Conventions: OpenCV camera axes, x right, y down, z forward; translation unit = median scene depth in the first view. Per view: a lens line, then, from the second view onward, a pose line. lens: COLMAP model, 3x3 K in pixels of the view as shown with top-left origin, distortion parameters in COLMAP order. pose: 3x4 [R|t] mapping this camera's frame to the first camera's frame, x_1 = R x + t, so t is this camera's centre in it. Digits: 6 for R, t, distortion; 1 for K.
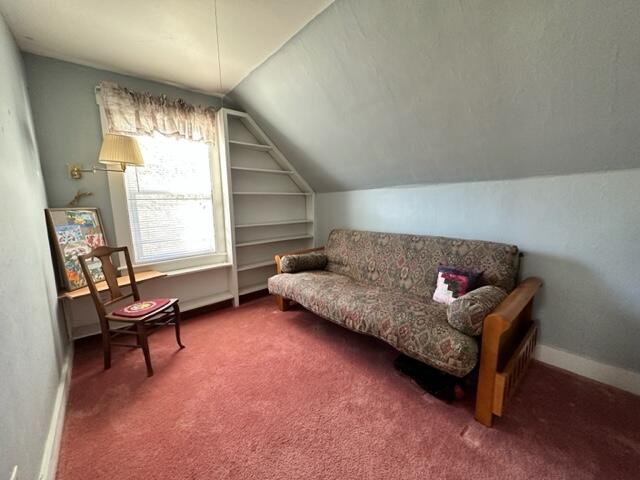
lens RADIAL K [[254.6, 0, 323.8], [0, 254.6, 239.8], [0, 0, 1]] dist [-0.001953, 0.000237]
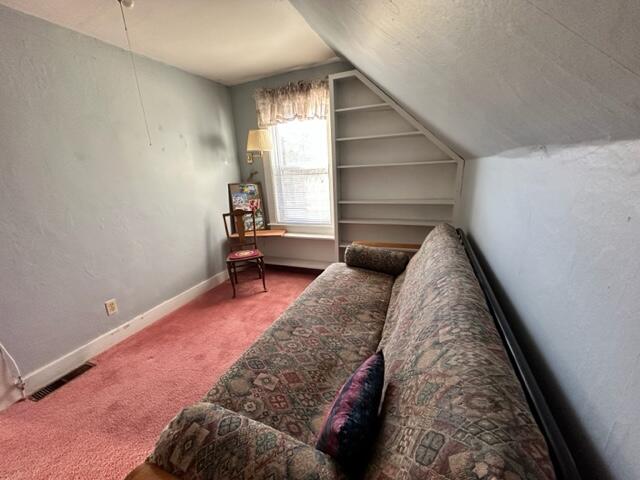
lens RADIAL K [[254.6, 0, 322.6], [0, 254.6, 240.2], [0, 0, 1]] dist [-0.001953, 0.000237]
pose [[0.447671, 0.238845, -0.861710, 0.631686], [-0.090339, 0.970817, 0.222154, -0.153601], [0.889623, -0.021606, 0.456184, 0.621300]]
